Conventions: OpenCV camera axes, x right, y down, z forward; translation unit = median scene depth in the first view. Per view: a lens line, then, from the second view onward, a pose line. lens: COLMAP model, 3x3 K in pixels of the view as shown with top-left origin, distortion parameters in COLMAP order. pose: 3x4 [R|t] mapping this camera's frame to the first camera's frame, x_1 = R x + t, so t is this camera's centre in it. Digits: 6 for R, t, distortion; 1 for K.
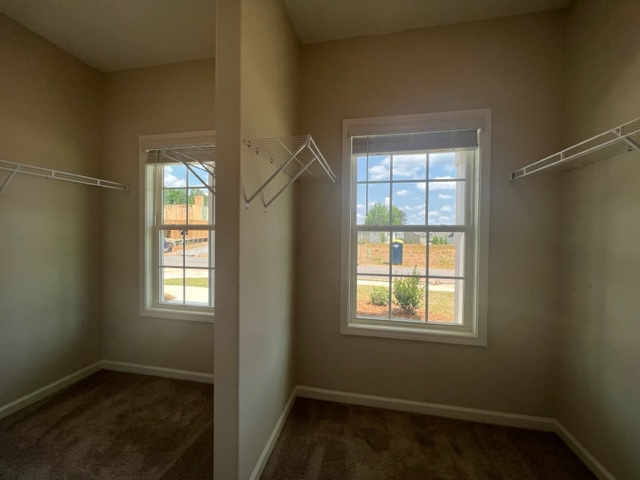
lens RADIAL K [[256.1, 0, 316.5], [0, 256.1, 238.5], [0, 0, 1]] dist [-0.005045, 0.000816]
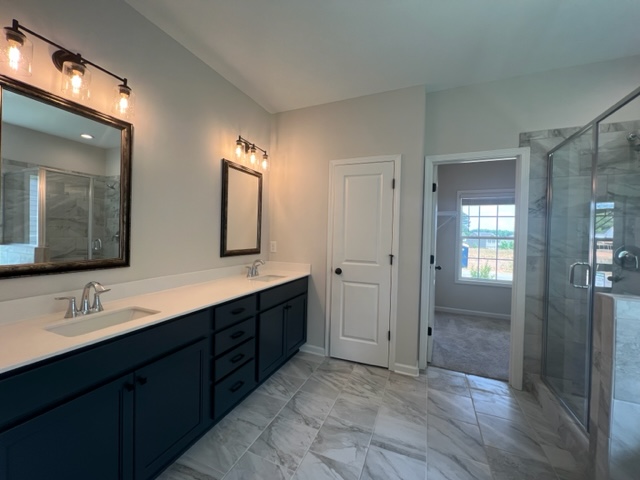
lens RADIAL K [[256.1, 0, 319.8], [0, 256.1, 238.4], [0, 0, 1]] dist [-0.005045, 0.000816]
pose [[0.980457, 0.017599, -0.195944, -0.669392], [-0.018961, 0.999807, -0.005078, 0.004560], [0.195817, 0.008694, 0.980602, -1.540096]]
